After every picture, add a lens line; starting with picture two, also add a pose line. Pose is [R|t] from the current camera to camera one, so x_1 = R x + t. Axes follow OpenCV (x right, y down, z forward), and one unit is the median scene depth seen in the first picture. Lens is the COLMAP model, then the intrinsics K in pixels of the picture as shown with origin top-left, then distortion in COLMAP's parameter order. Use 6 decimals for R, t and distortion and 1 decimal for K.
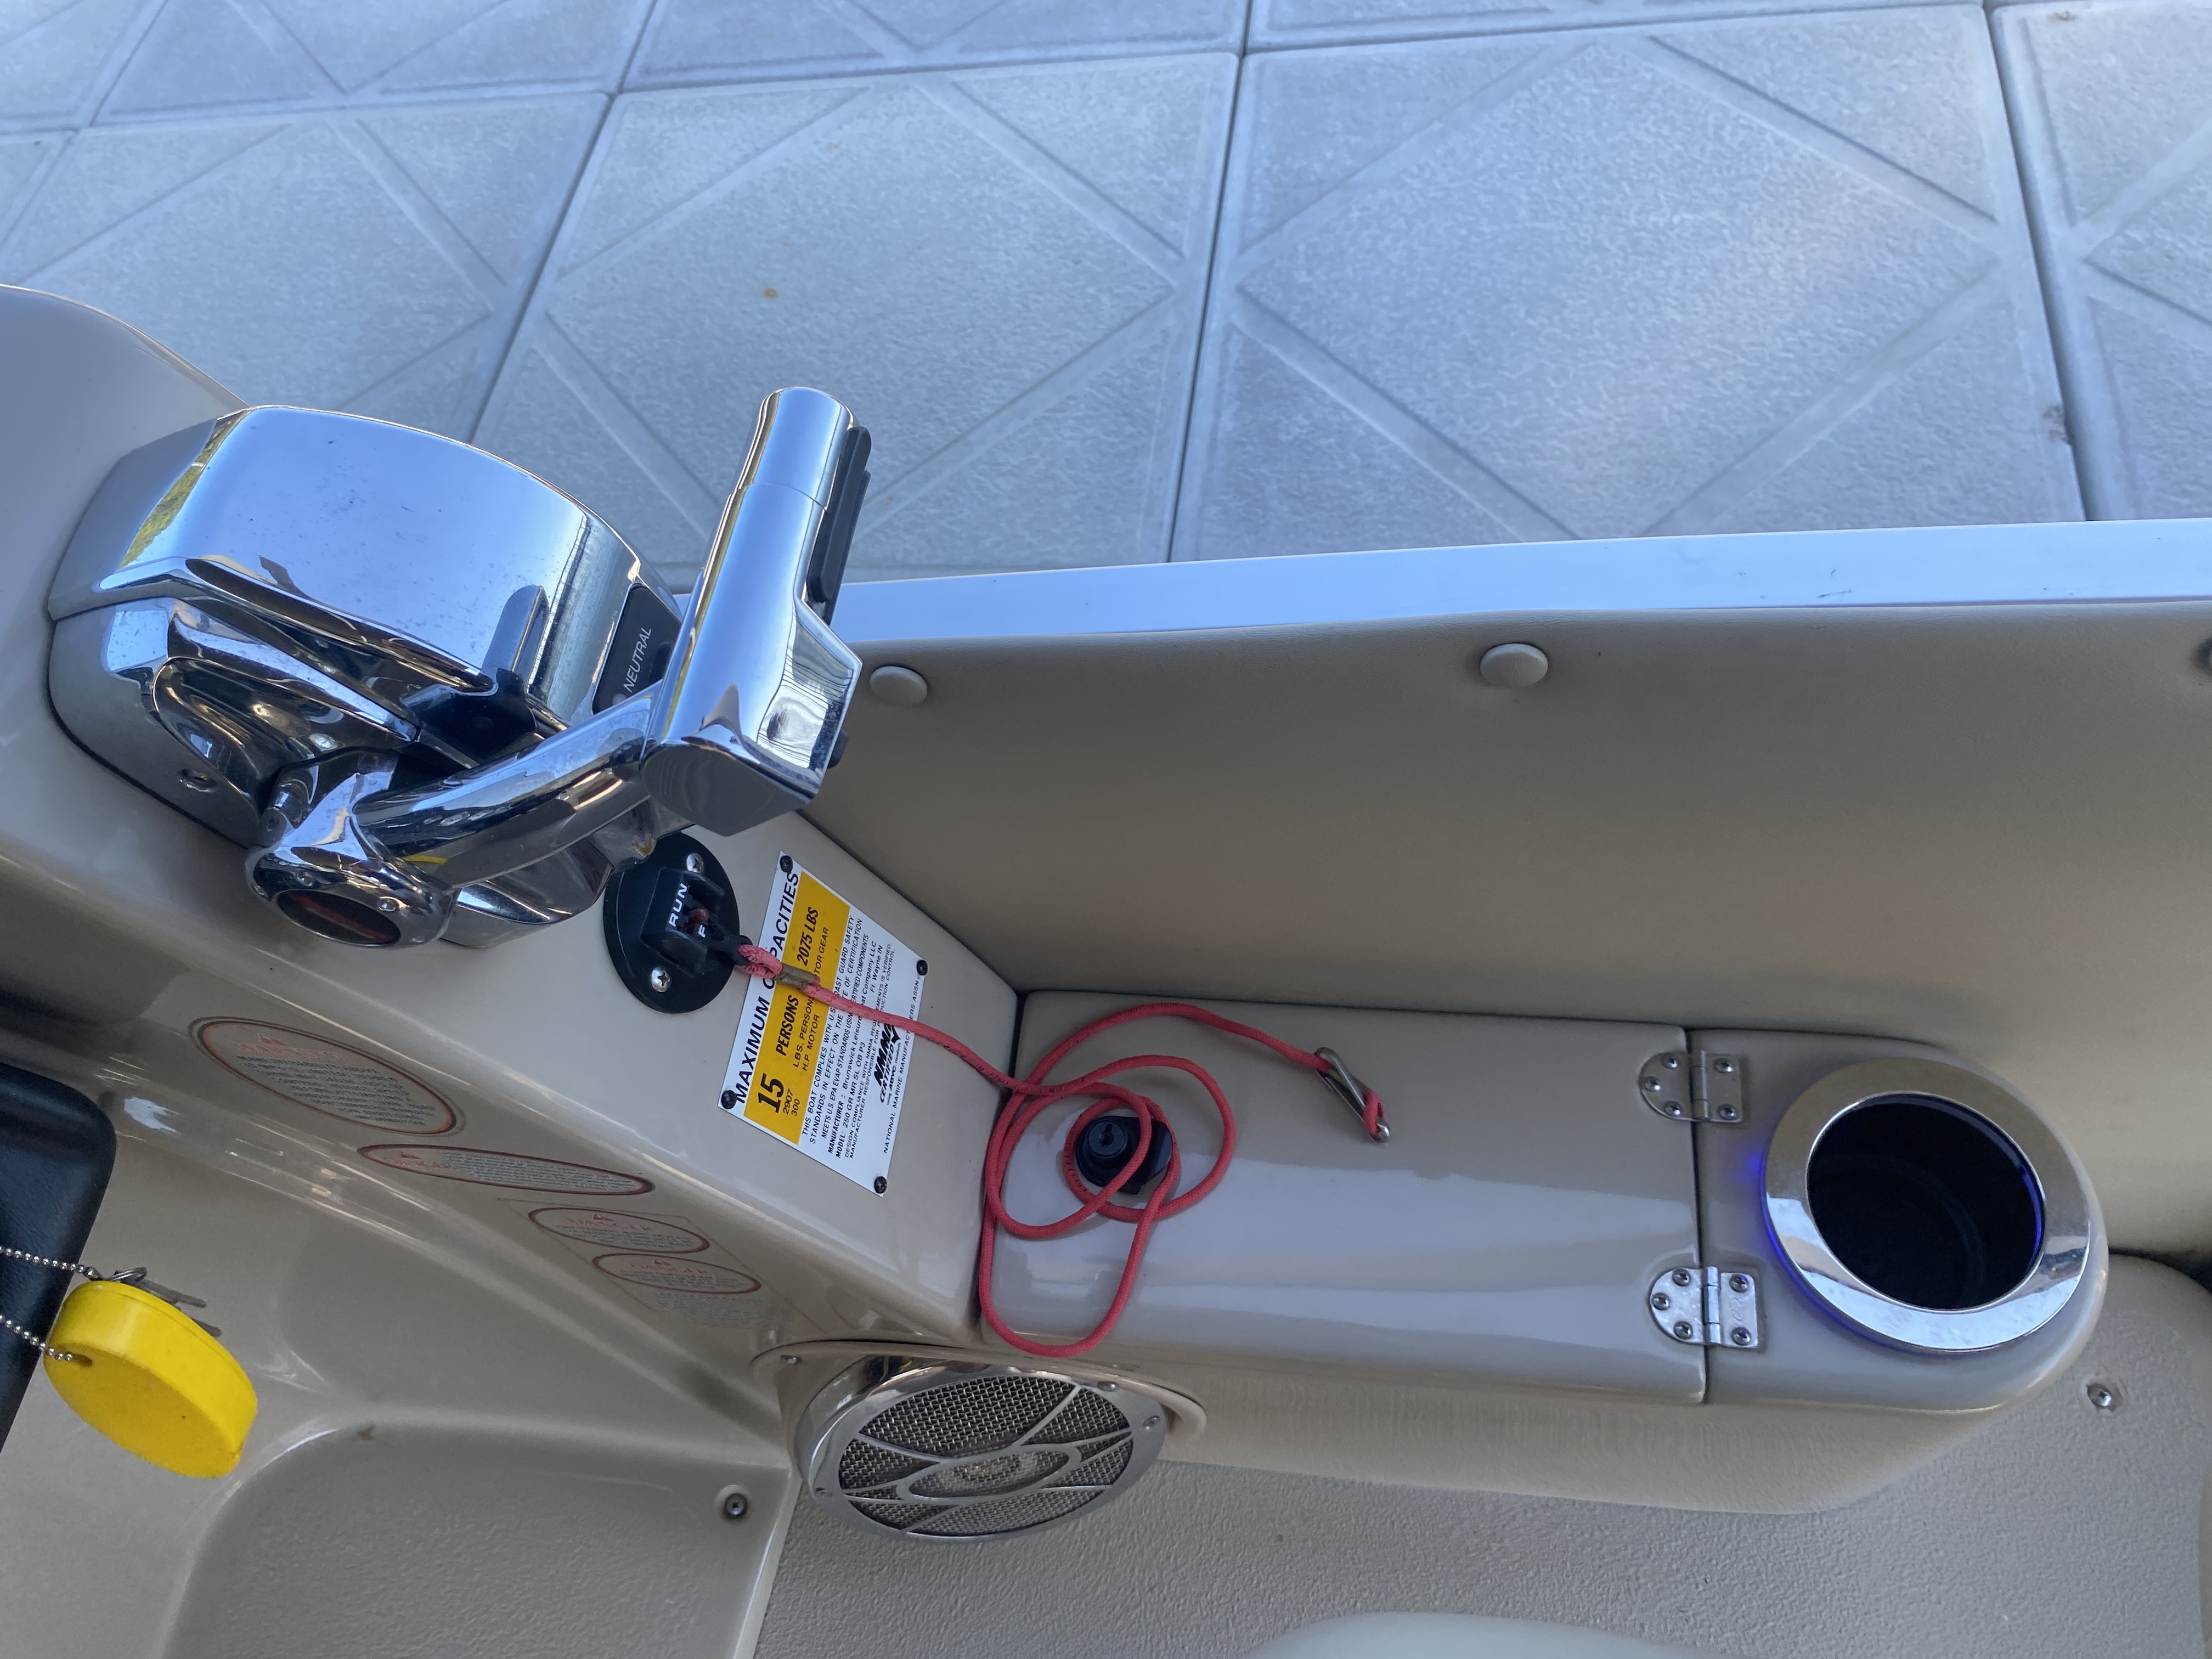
lens RADIAL K [[1674.8, 0, 1108.5], [0, 1674.8, 831.1], [0, 0, 1]] dist [-0.015162, 0.012219]
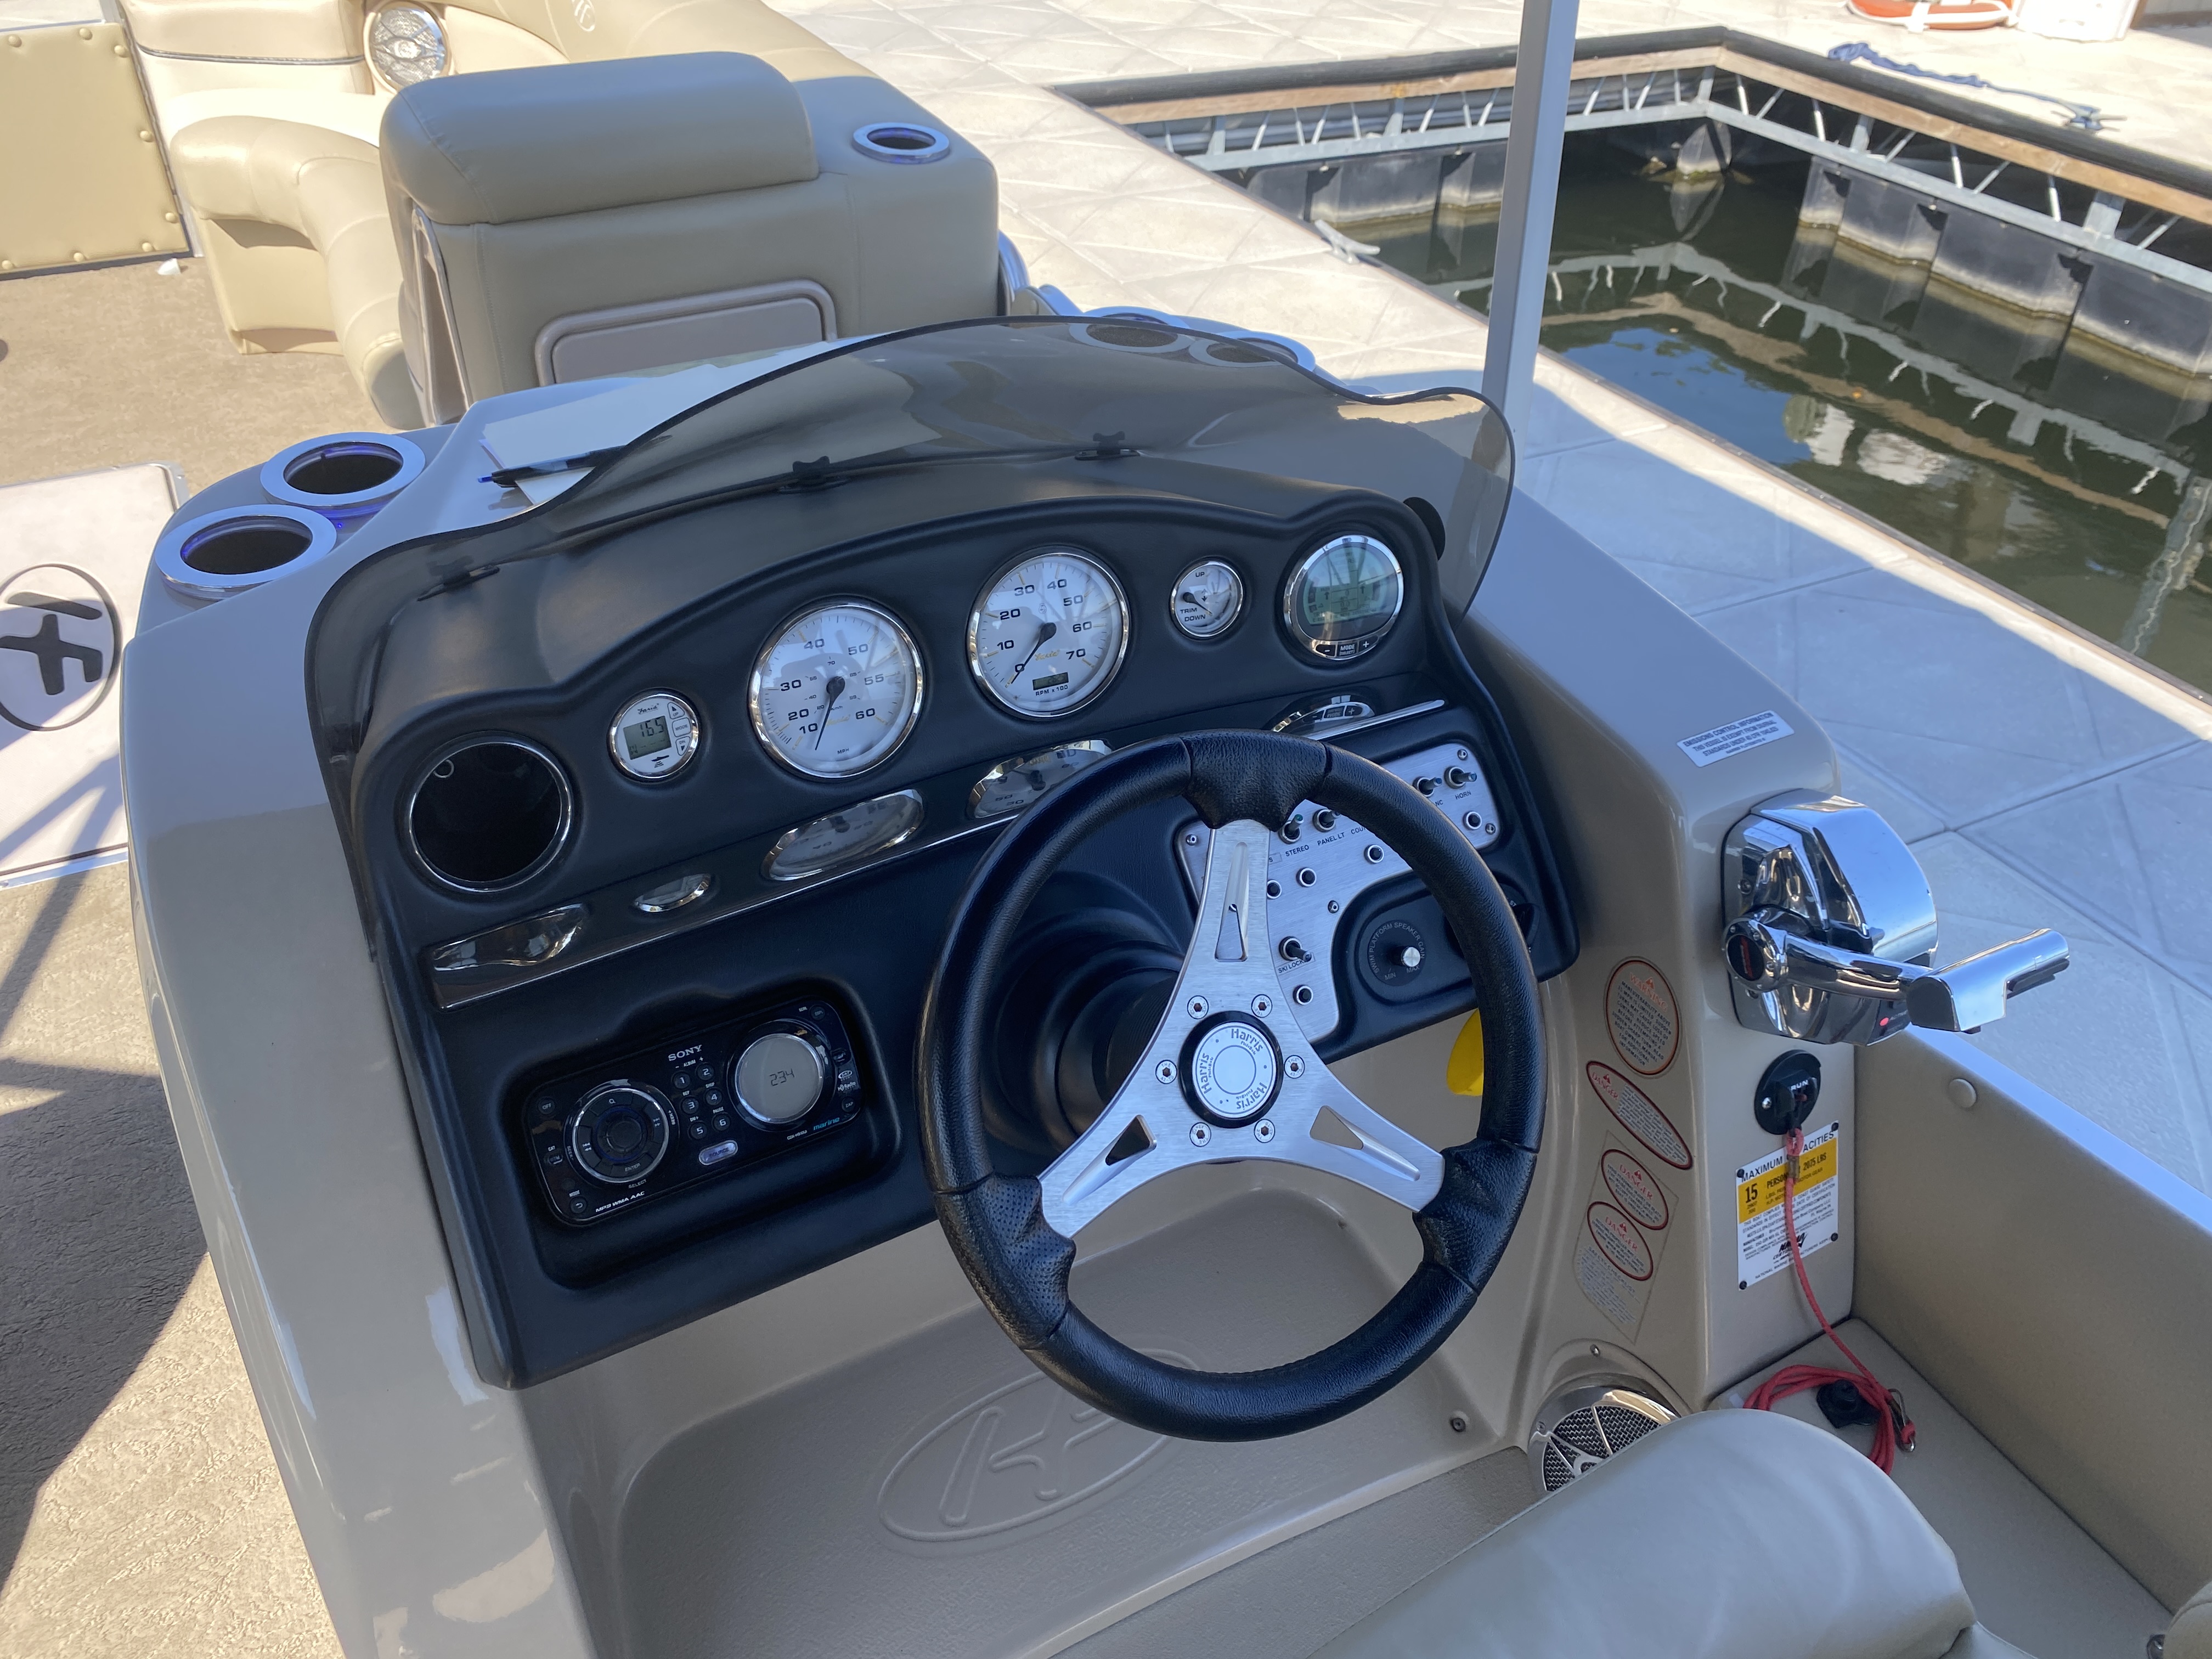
lens RADIAL K [[1674.8, 0, 1099.8], [0, 1674.8, 826.6], [0, 0, 1]] dist [-0.015162, 0.012219]
pose [[0.580391, 0.599705, -0.550908, 0.167935], [-0.758096, 0.644950, -0.096589, 0.619407], [0.297384, 0.473701, 0.828957, -1.006590]]
